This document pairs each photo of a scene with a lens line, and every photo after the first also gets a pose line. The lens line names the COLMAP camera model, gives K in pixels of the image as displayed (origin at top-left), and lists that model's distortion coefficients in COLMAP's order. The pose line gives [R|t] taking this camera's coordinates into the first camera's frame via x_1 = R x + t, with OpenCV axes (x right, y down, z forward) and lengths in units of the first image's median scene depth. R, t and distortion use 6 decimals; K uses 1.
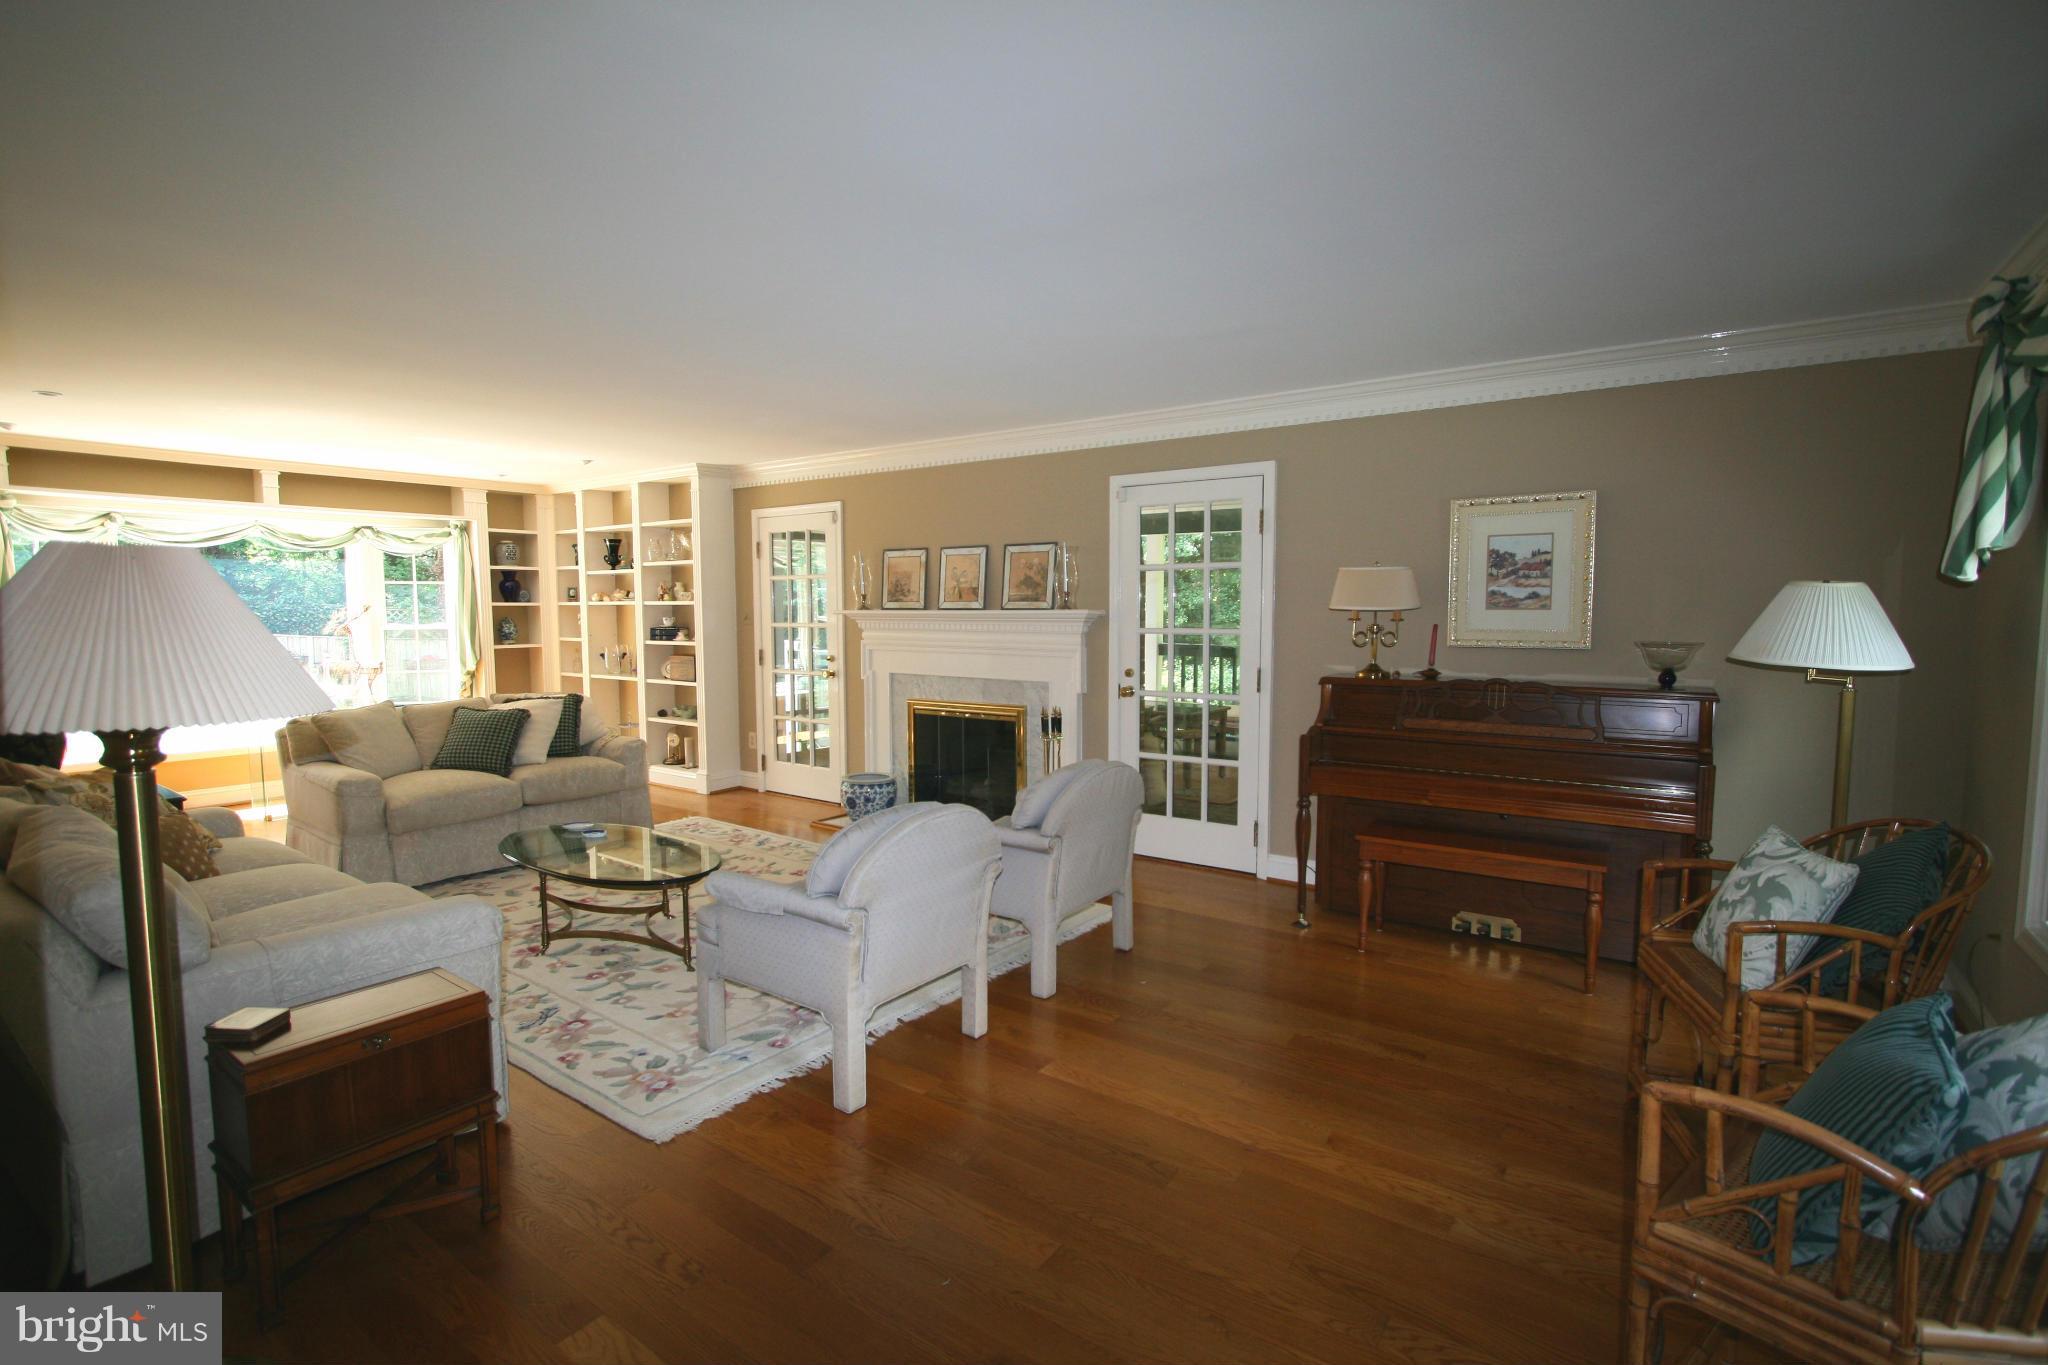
lens RADIAL K [[944.9, 0, 1024.0], [0, 944.9, 682.5], [0, 0, 1]] dist [-0.014600, -0.000187]
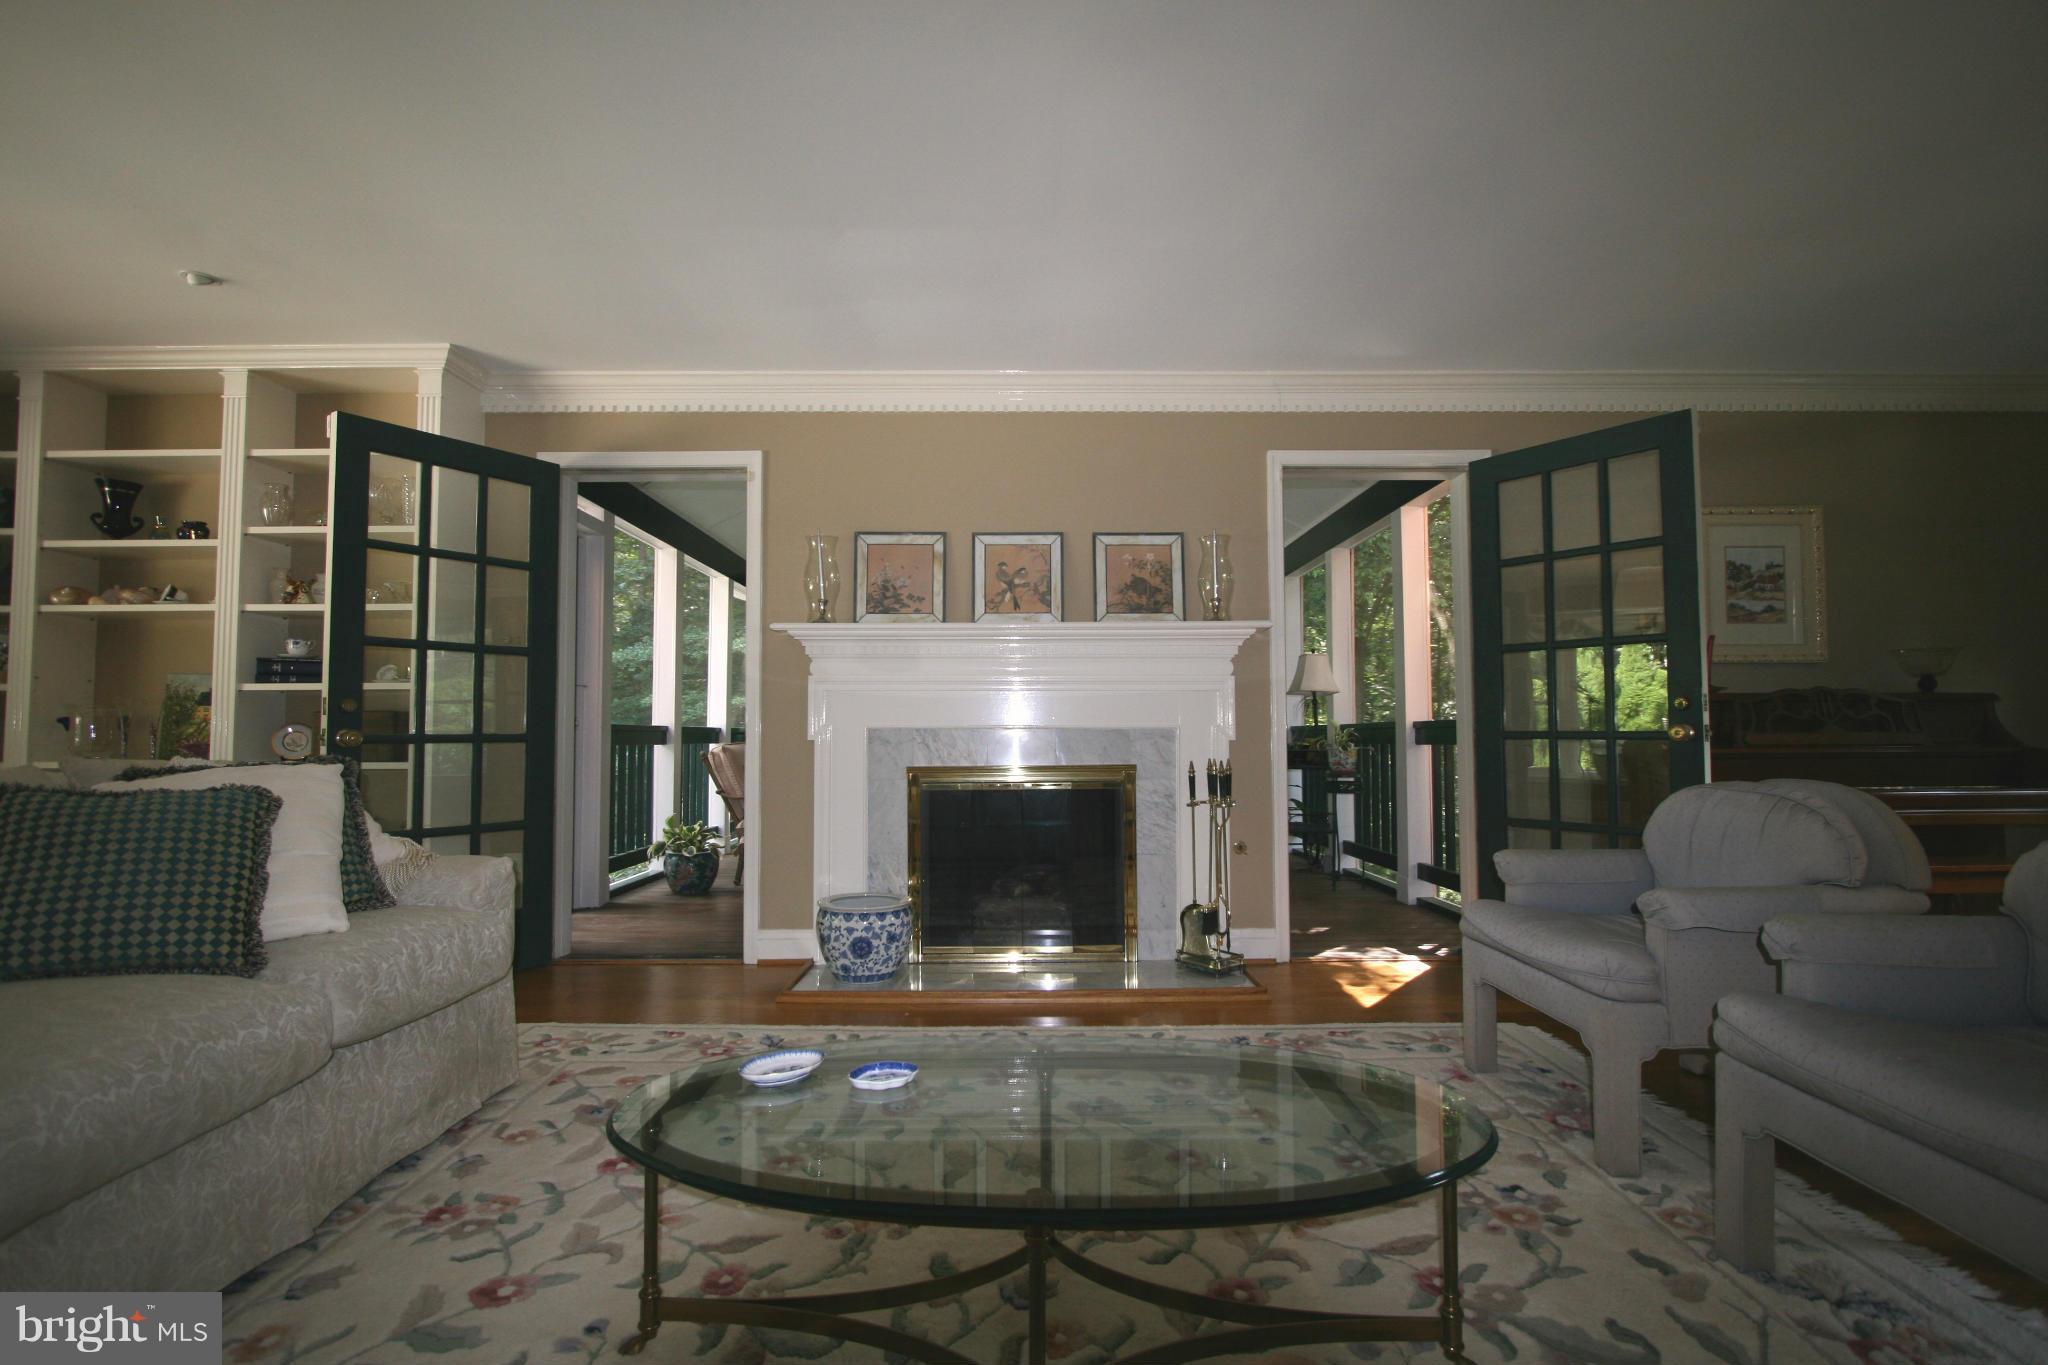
lens RADIAL K [[944.9, 0, 1024.0], [0, 944.9, 682.5], [0, 0, 1]] dist [-0.014600, -0.000187]
pose [[0.811081, 0.028936, 0.584217, -0.493363], [0.049548, 0.991787, -0.117911, 0.045005], [-0.582831, 0.124582, 0.802986, 0.516765]]
